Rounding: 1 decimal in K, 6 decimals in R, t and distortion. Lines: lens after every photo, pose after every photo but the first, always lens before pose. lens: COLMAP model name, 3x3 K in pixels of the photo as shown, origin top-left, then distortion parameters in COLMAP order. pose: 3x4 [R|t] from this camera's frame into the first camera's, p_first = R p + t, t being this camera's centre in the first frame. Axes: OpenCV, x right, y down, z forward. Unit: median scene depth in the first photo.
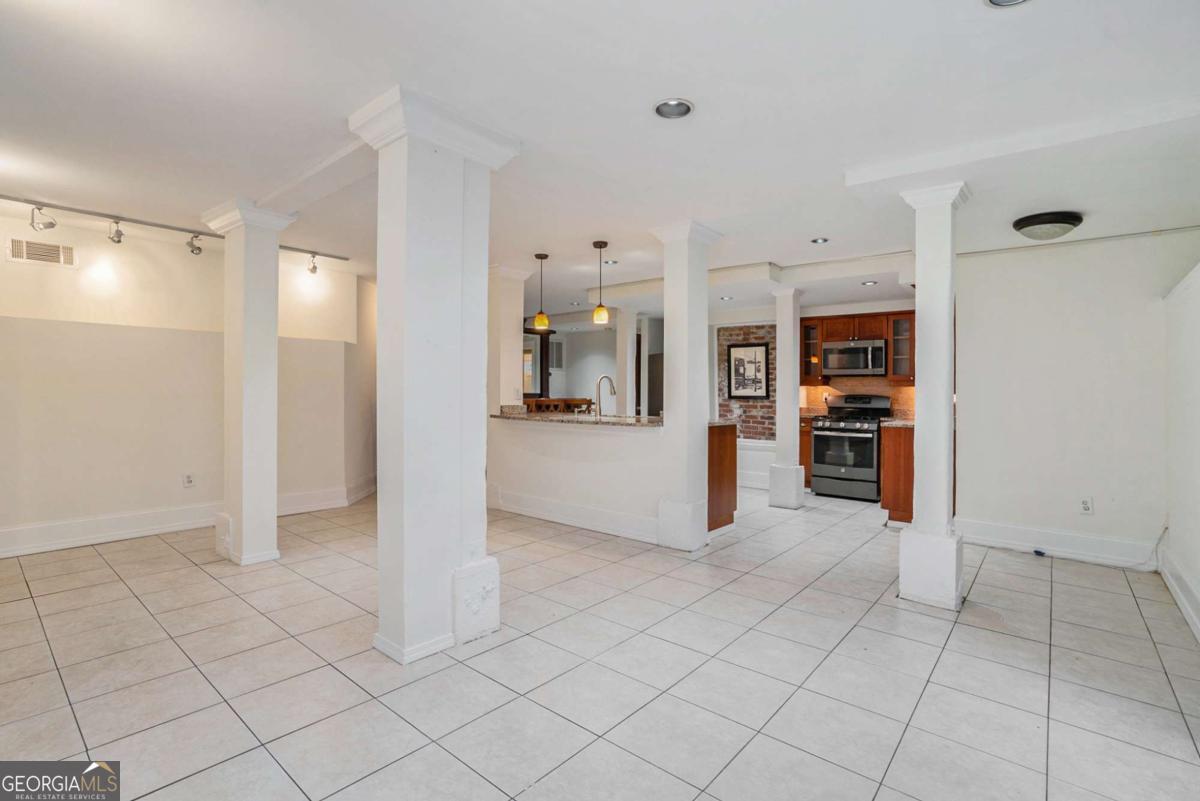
lens RADIAL K [[562.9, 0, 592.4], [0, 562.9, 384.8], [0, 0, 1]] dist [-0.045717, 0.015343]
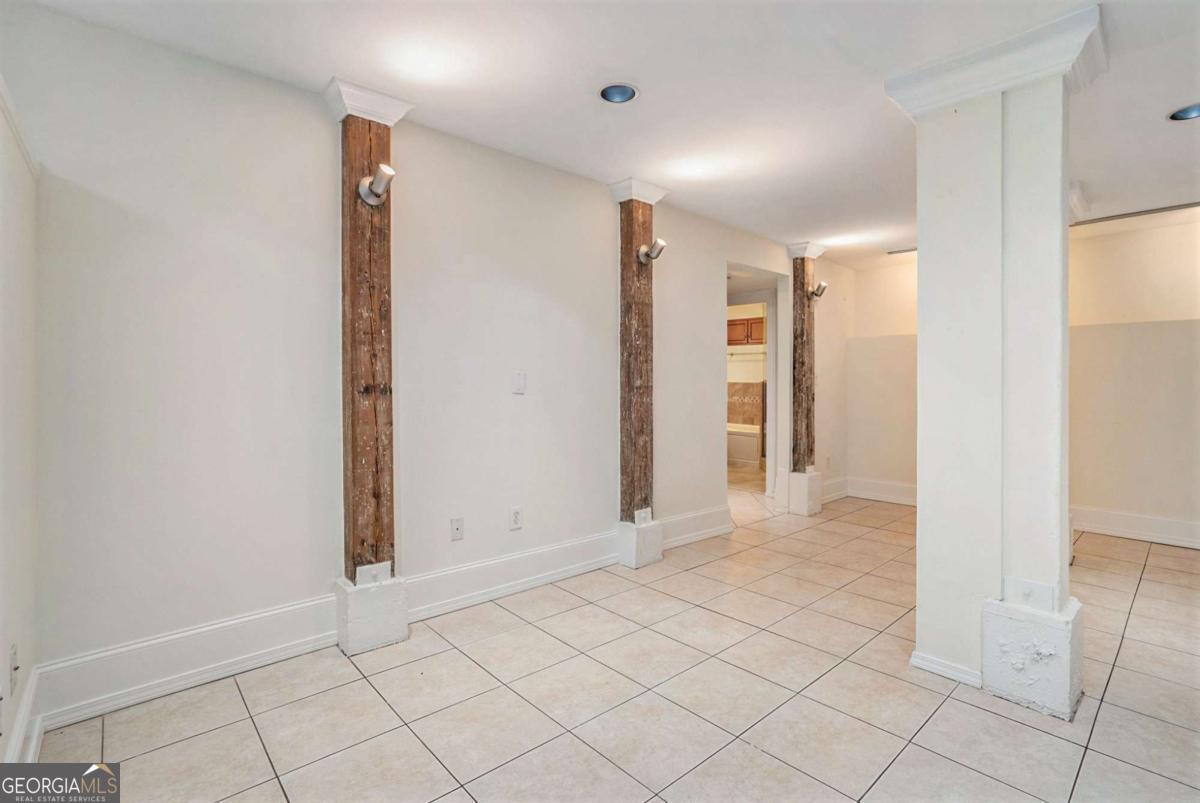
lens RADIAL K [[569.9, 0, 599.4], [0, 569.9, 386.3], [0, 0, 1]] dist [-0.054559, 0.025700]
pose [[-0.118739, -0.001102, -0.992925, 0.252172], [0.002327, 0.999996, -0.001388, 0.006457], [0.992923, -0.002476, -0.118736, 0.209087]]
